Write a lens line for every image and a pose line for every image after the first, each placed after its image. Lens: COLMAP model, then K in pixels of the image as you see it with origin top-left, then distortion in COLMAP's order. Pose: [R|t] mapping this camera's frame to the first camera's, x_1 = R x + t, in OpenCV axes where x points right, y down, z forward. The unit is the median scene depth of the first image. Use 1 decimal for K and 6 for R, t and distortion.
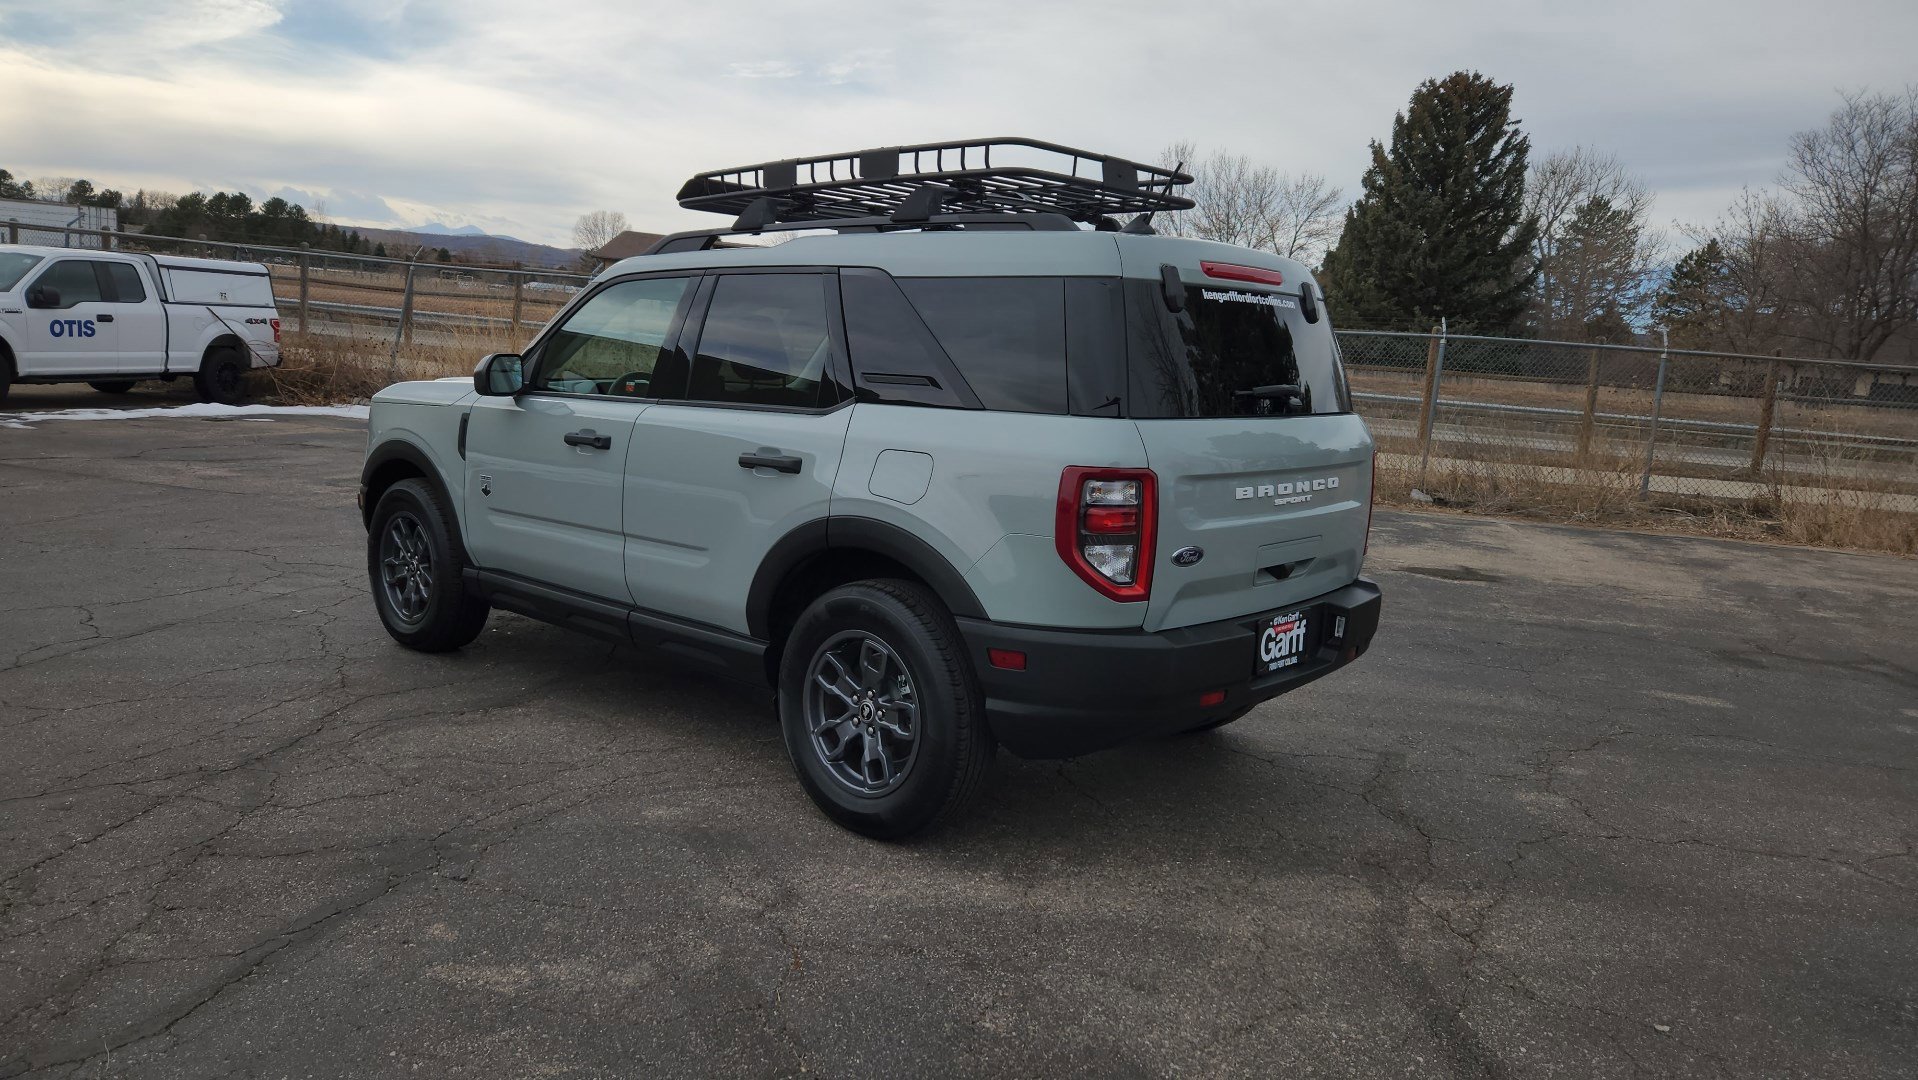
lens RADIAL K [[1307.5, 0, 929.1], [0, 1307.5, 543.0], [0, 0, 1]] dist [0.072705, -0.057270]
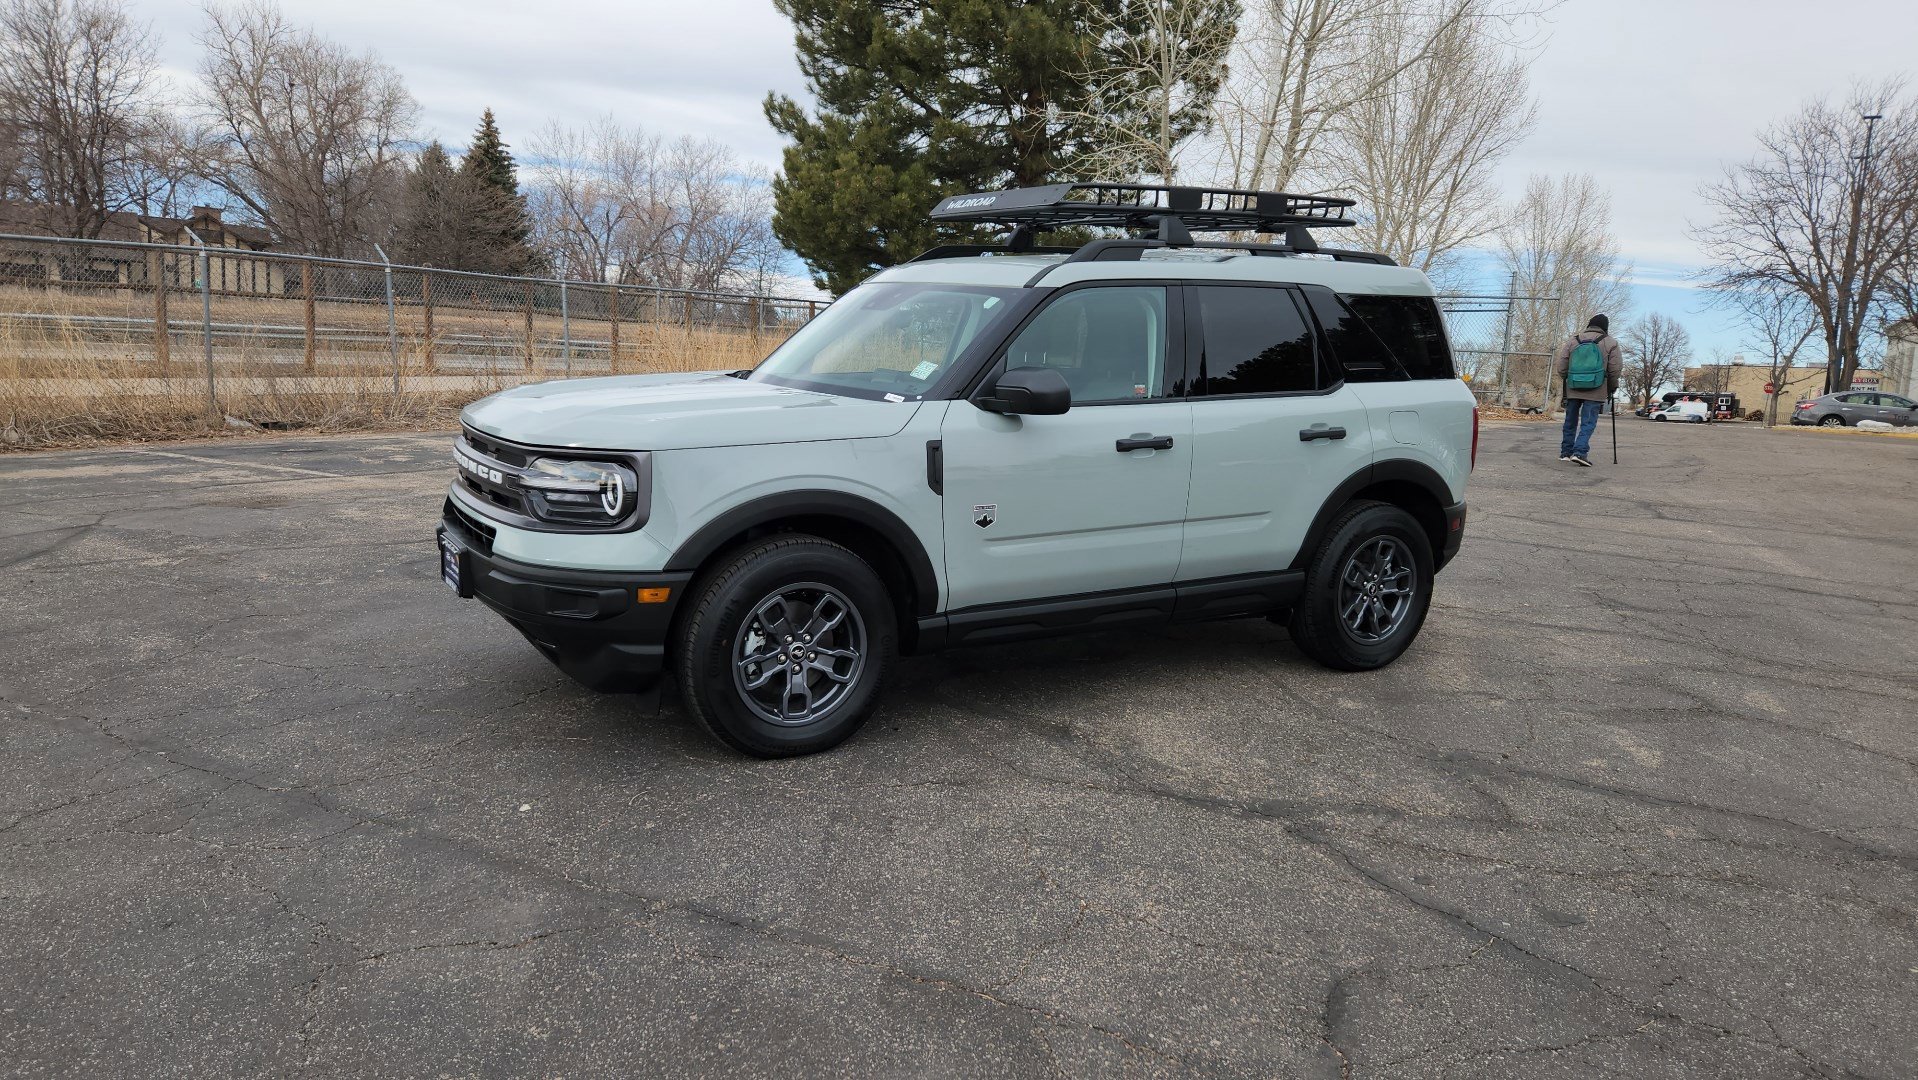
lens RADIAL K [[1291.0, 0, 949.3], [0, 1291.0, 549.1], [0, 0, 1]] dist [0.067593, -0.053646]
pose [[0.275914, -0.214156, 0.937021, -1.282499], [0.121077, 0.974842, 0.187148, -0.206835], [-0.953526, 0.061815, 0.294902, 0.837270]]
